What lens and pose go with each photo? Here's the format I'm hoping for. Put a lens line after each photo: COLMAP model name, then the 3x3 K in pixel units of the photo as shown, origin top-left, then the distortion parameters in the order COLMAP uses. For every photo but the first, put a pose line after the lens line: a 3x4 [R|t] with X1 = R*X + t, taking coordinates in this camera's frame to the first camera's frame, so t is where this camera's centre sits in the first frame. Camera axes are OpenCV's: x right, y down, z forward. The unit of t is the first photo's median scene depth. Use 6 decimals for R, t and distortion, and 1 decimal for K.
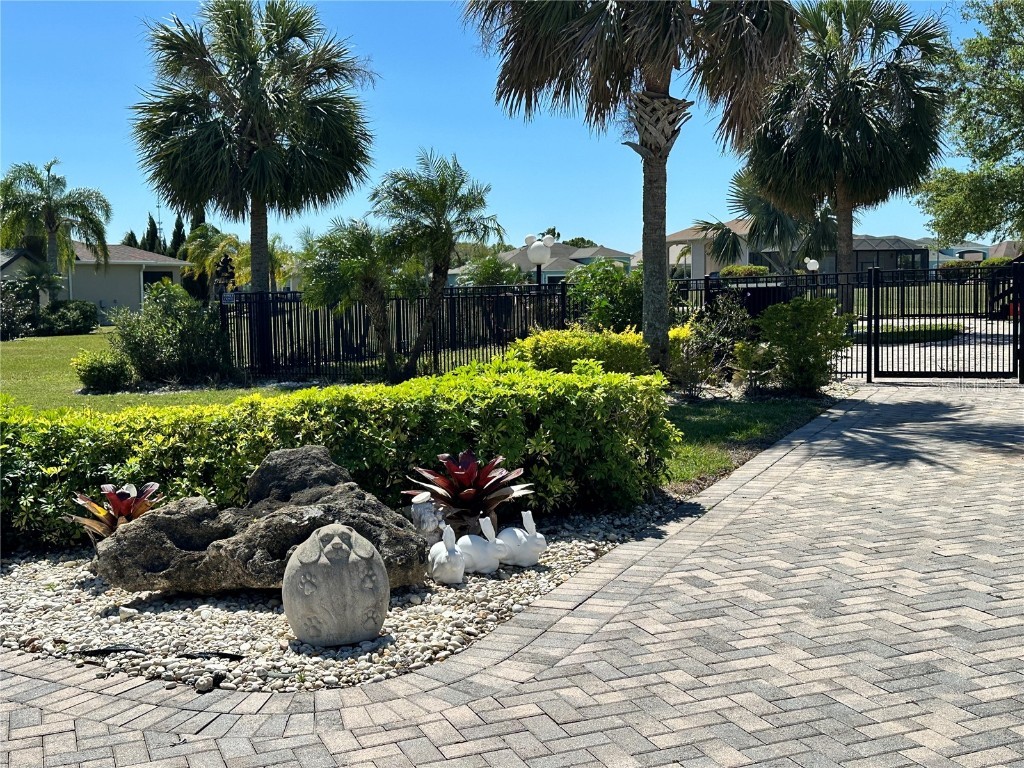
lens RADIAL K [[1259.8, 0, 496.2], [0, 1259.8, 384.1], [0, 0, 1]] dist [0.210967, -0.434663]
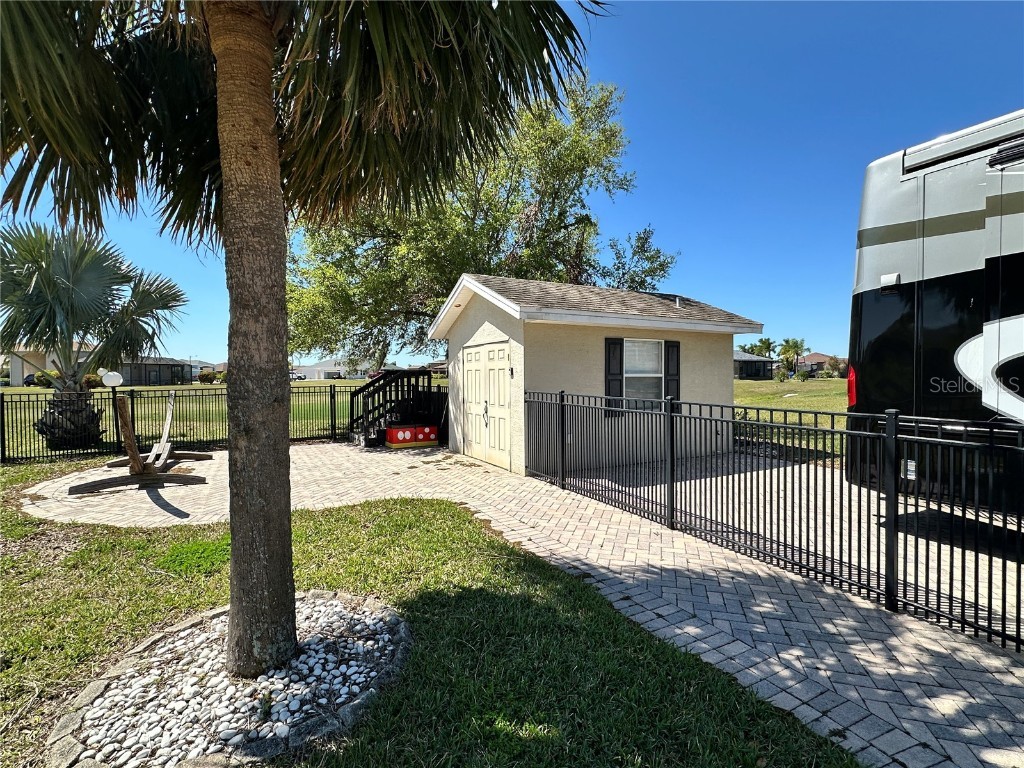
lens RADIAL K [[502.3, 0, 513.8], [0, 502.3, 389.8], [0, 0, 1]] dist [0.011069, -0.000671]
pose [[0.612033, -0.006475, 0.790806, 0.349649], [0.054370, 0.997945, -0.033907, -0.141756], [-0.788961, 0.063748, 0.611127, 1.404921]]
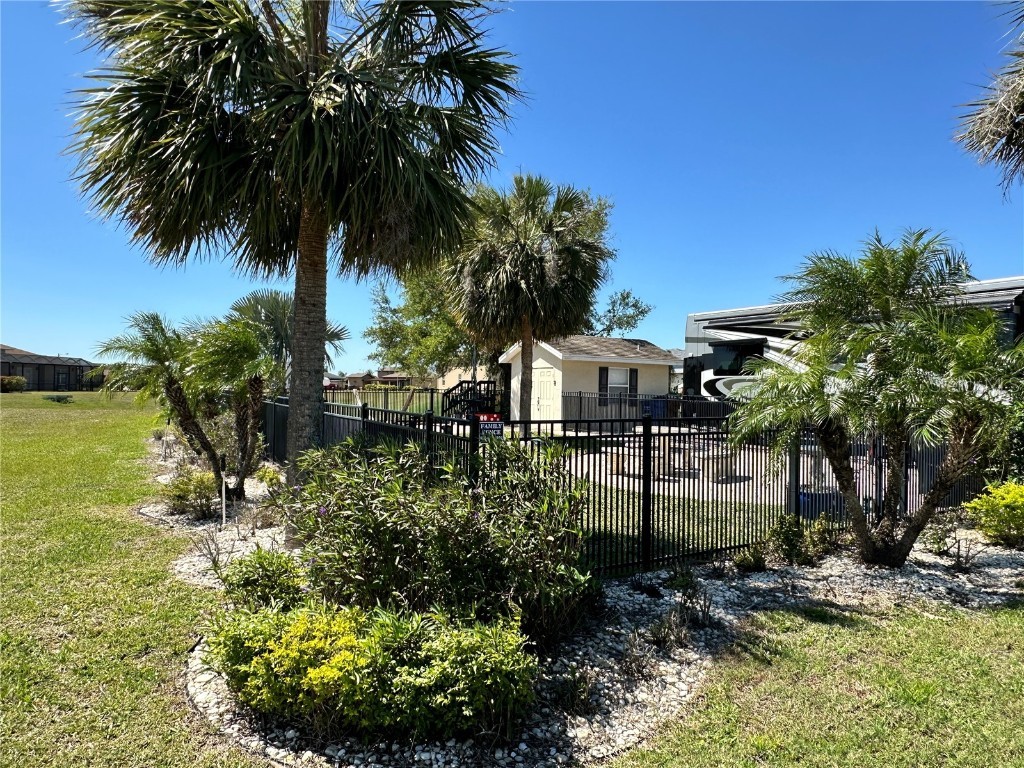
lens RADIAL K [[708.1, 0, 512.0], [0, 708.1, 384.0], [0, 0, 1]] dist [-0.002299, -0.004535]
pose [[0.568689, 0.035048, 0.821806, -0.501544], [0.036785, 0.997009, -0.067976, -0.078066], [-0.821730, 0.068888, 0.565698, 0.959095]]
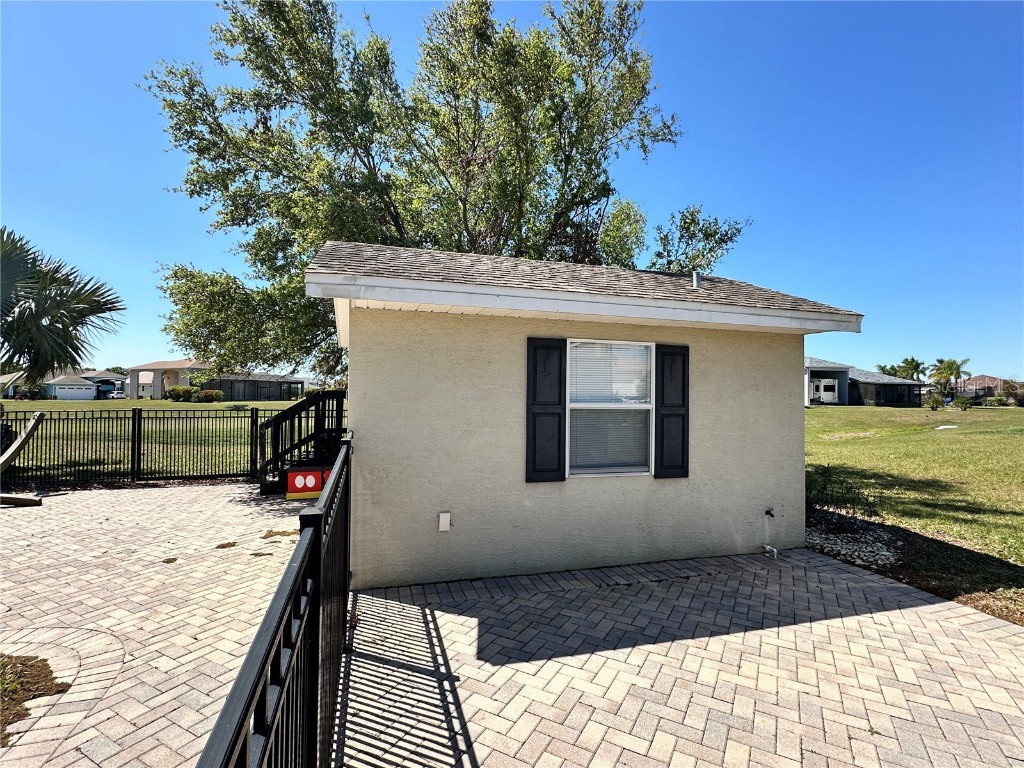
lens RADIAL K [[502.3, 0, 513.8], [0, 502.3, 389.8], [0, 0, 1]] dist [0.011069, -0.000671]
pose [[0.761348, 0.034692, 0.647414, 0.622287], [0.024345, 0.996333, -0.082019, -0.154536], [-0.647886, 0.078206, 0.757712, 1.434115]]
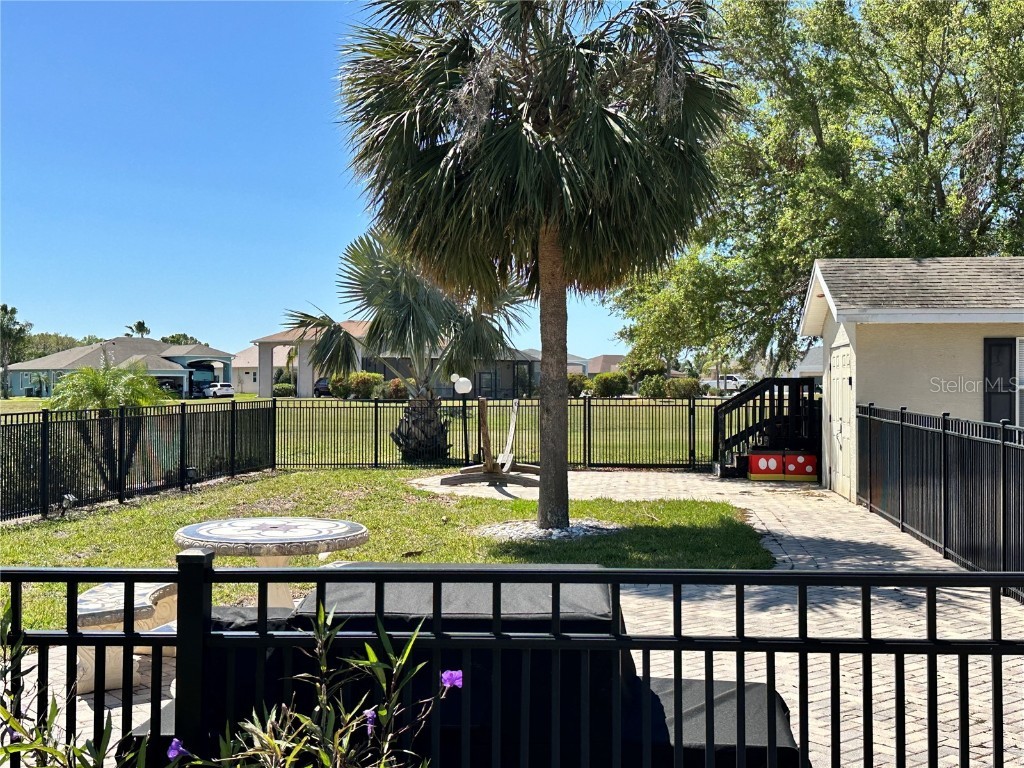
lens RADIAL K [[1259.8, 0, 496.2], [0, 1259.8, 384.1], [0, 0, 1]] dist [0.210967, -0.434663]
pose [[0.954010, 0.024914, 0.298738, 0.148814], [-0.001135, 0.996833, -0.079510, -0.090761], [-0.299773, 0.075514, 0.951017, 0.804190]]
